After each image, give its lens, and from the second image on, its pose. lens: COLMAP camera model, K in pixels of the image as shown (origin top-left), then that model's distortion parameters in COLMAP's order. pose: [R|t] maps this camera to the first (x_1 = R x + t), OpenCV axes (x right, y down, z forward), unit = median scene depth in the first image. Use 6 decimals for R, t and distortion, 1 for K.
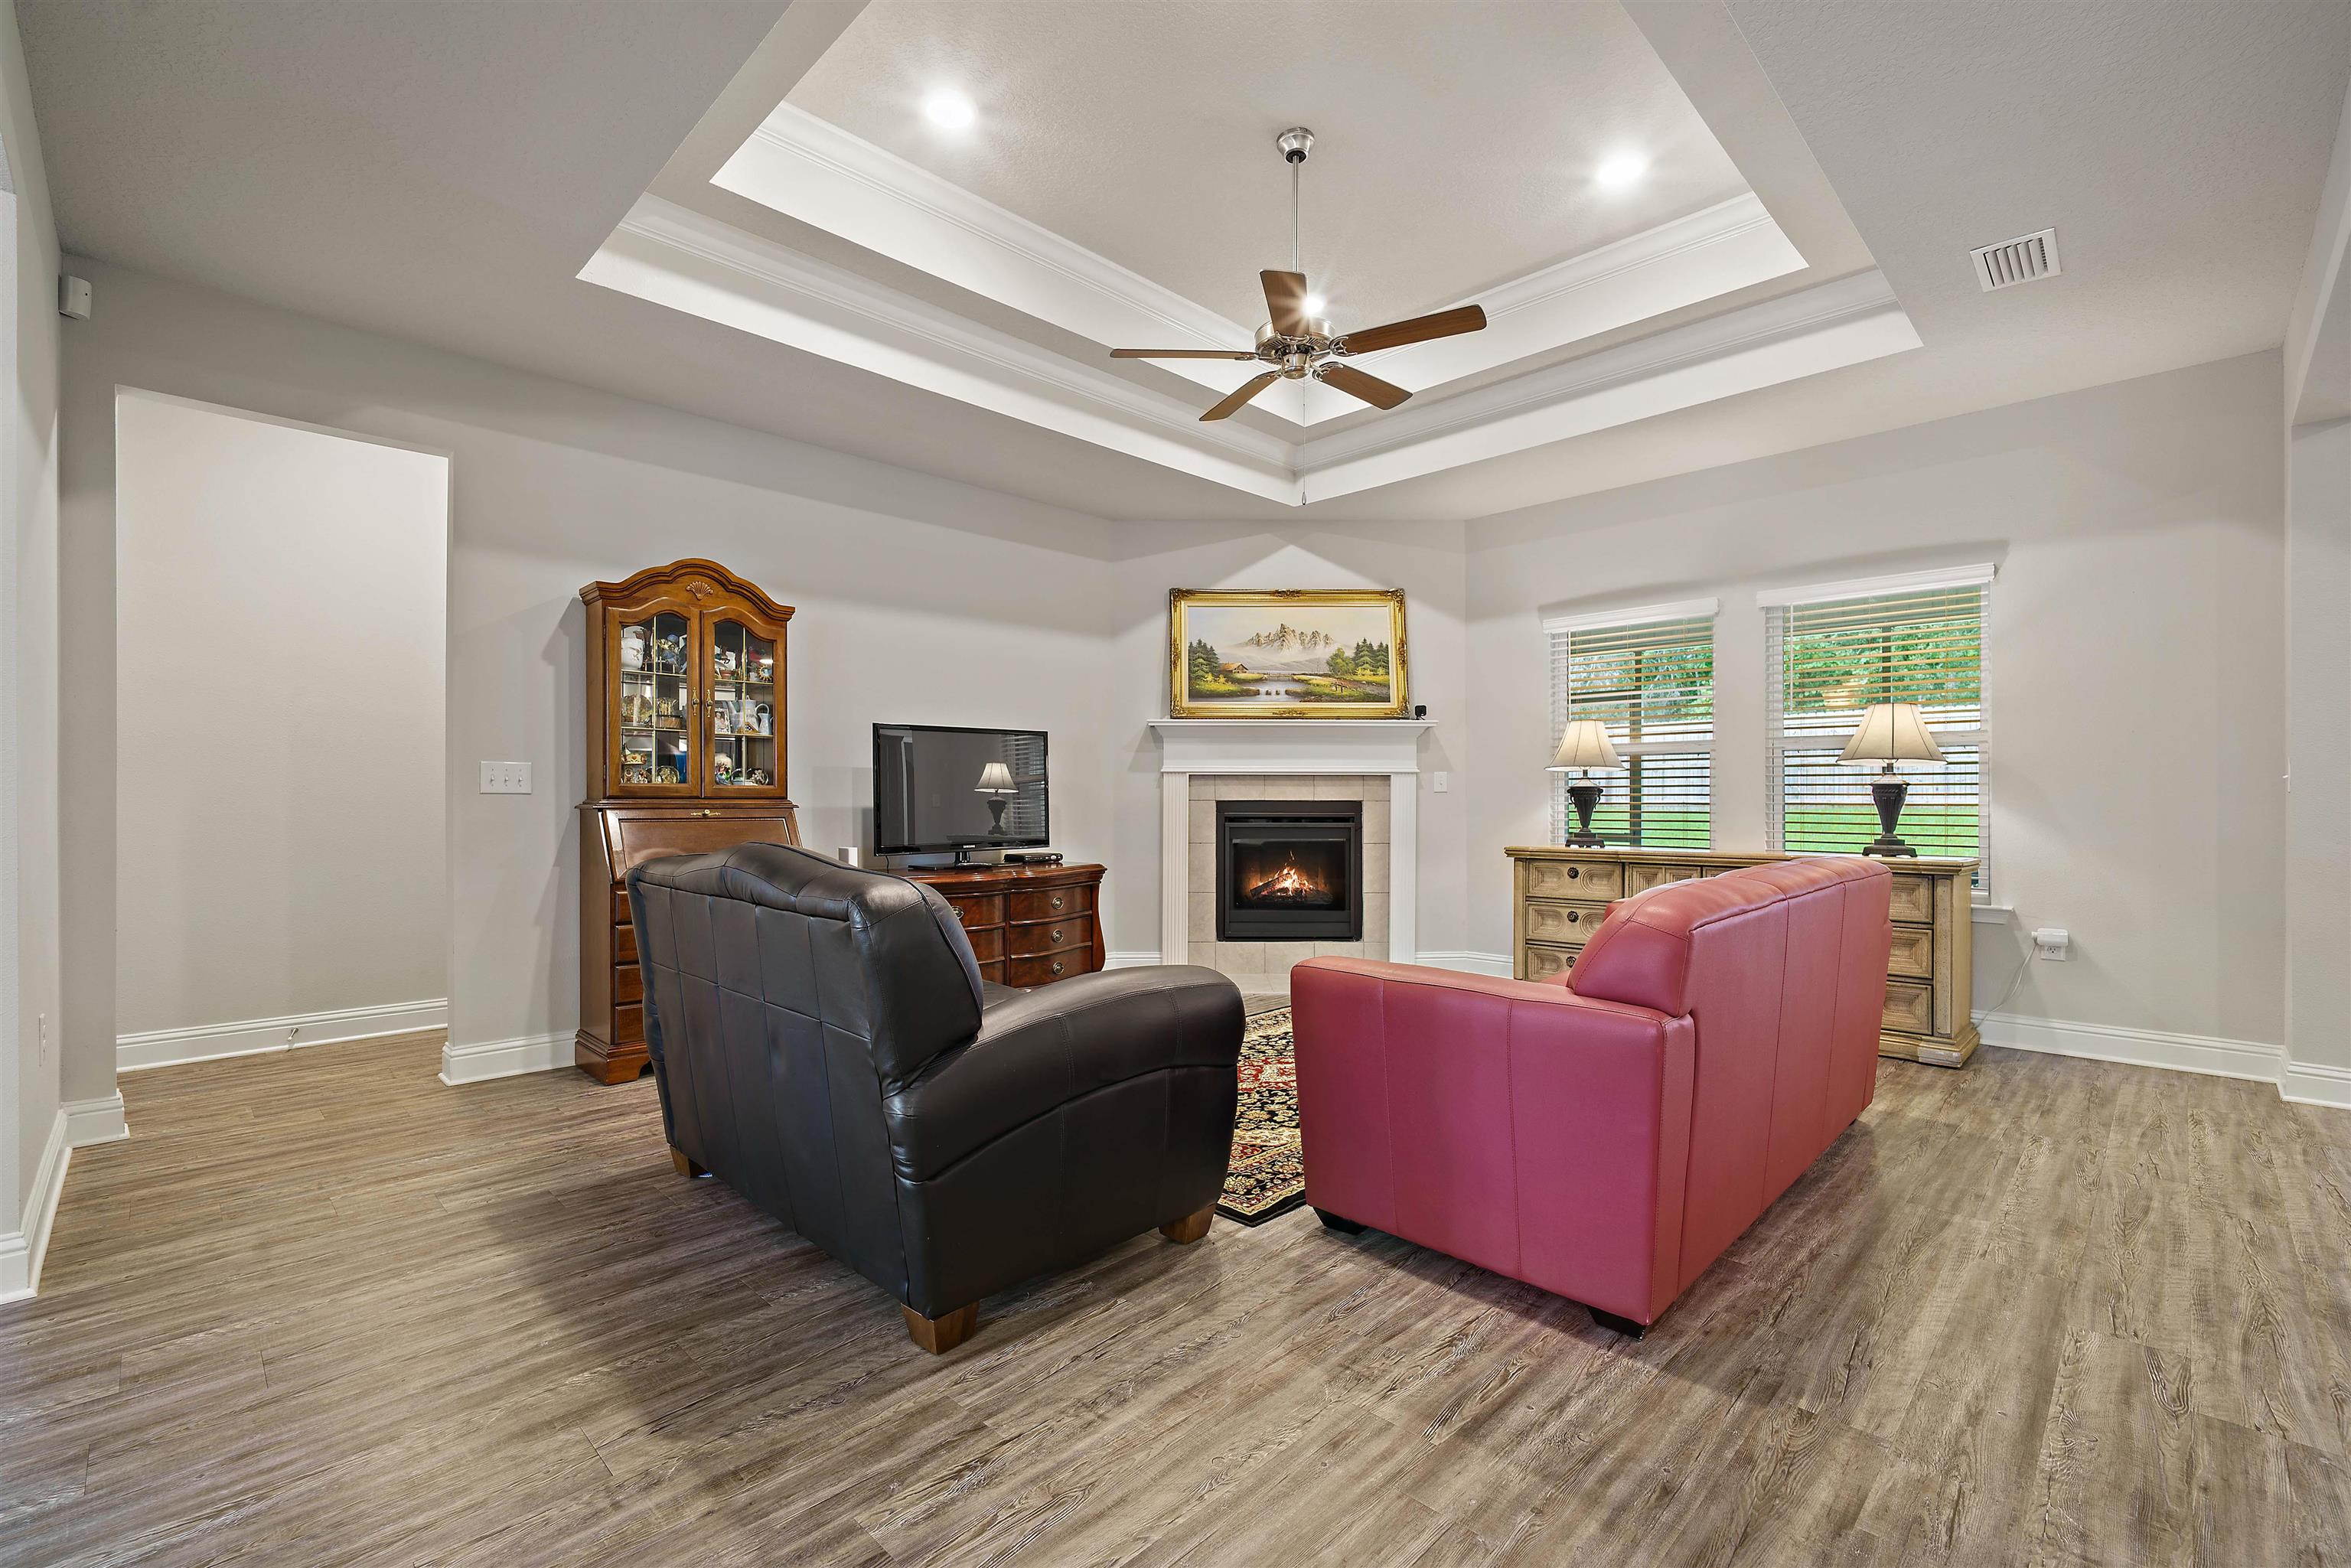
lens RADIAL K [[1016.8, 0, 1190.2], [0, 1016.8, 795.7], [0, 0, 1]] dist [-0.005464, 0.000843]
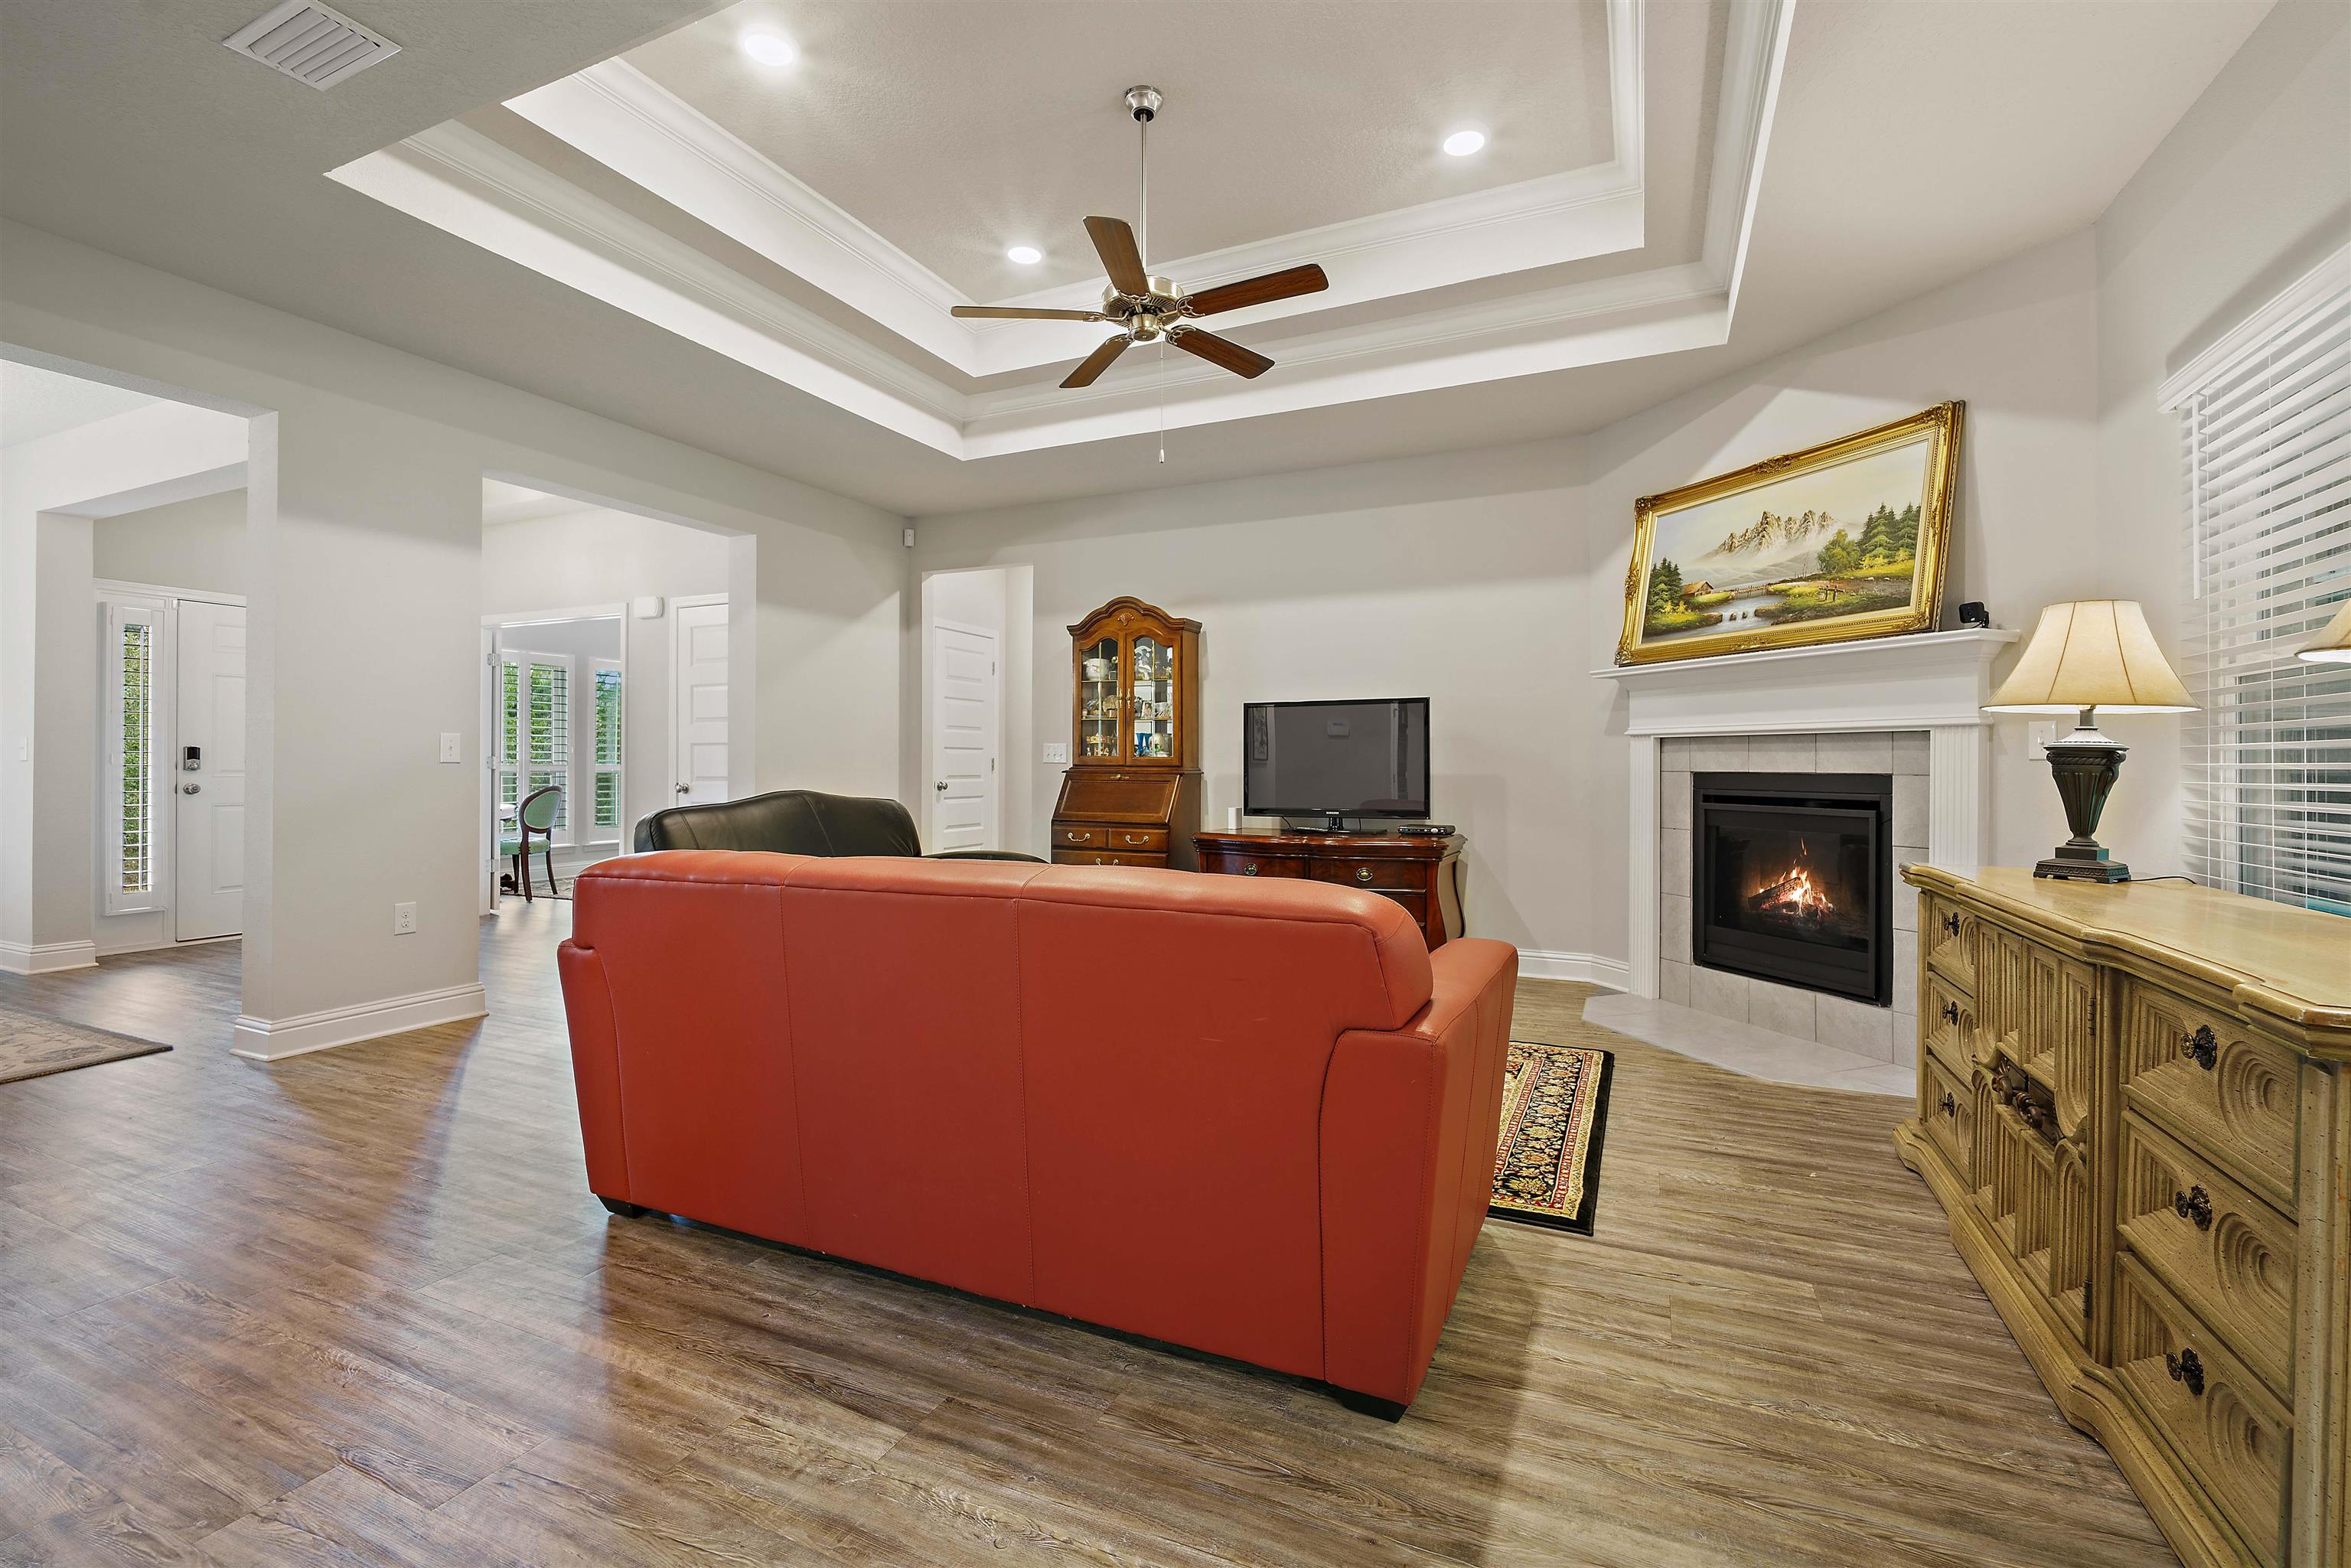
lens RADIAL K [[1016.8, 0, 1169.6], [0, 1016.8, 766.1], [0, 0, 1]] dist [-0.005464, 0.000843]
pose [[0.338619, 0.002676, -0.940920, 0.598341], [0.001598, 0.999993, 0.003419, -0.002331], [0.940922, -0.002662, 0.338612, 0.400144]]
